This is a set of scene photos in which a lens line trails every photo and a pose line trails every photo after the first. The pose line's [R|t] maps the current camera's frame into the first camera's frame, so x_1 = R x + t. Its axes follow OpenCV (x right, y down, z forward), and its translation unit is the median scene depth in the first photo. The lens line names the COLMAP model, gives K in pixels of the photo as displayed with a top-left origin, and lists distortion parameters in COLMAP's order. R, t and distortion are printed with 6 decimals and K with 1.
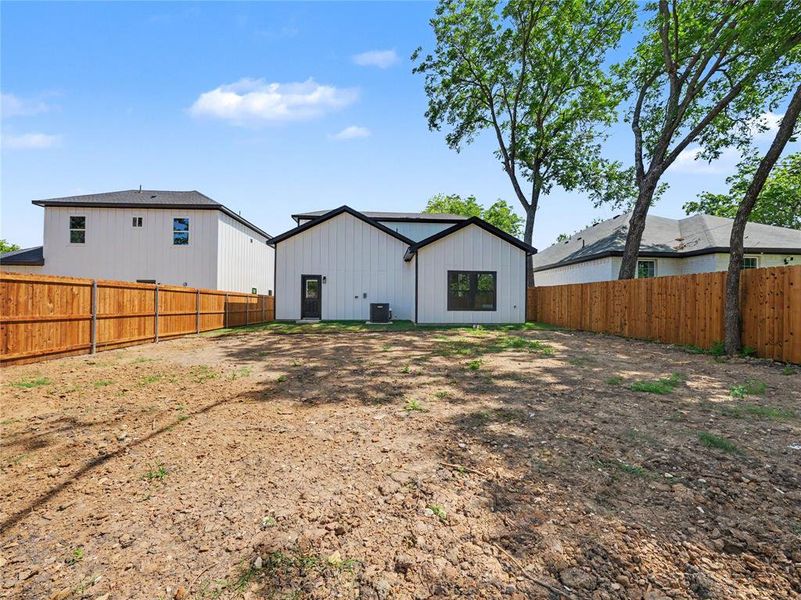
lens RADIAL K [[316.2, 0, 400.7], [0, 316.2, 292.9], [0, 0, 1]] dist [-0.019838, -0.000014]
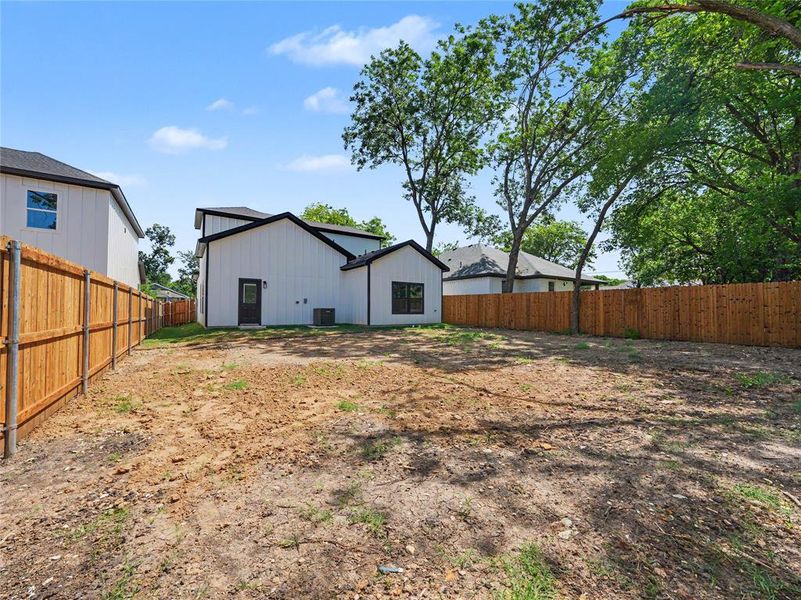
lens RADIAL K [[319.0, 0, 400.5], [0, 319.0, 300.0], [0, 0, 1]] dist [-0.000682, 0.000015]
pose [[0.861287, 0.013156, 0.507948, -0.383439], [-0.014671, 0.999892, -0.001021, 0.001849], [-0.507907, -0.006573, 0.861387, -0.067936]]
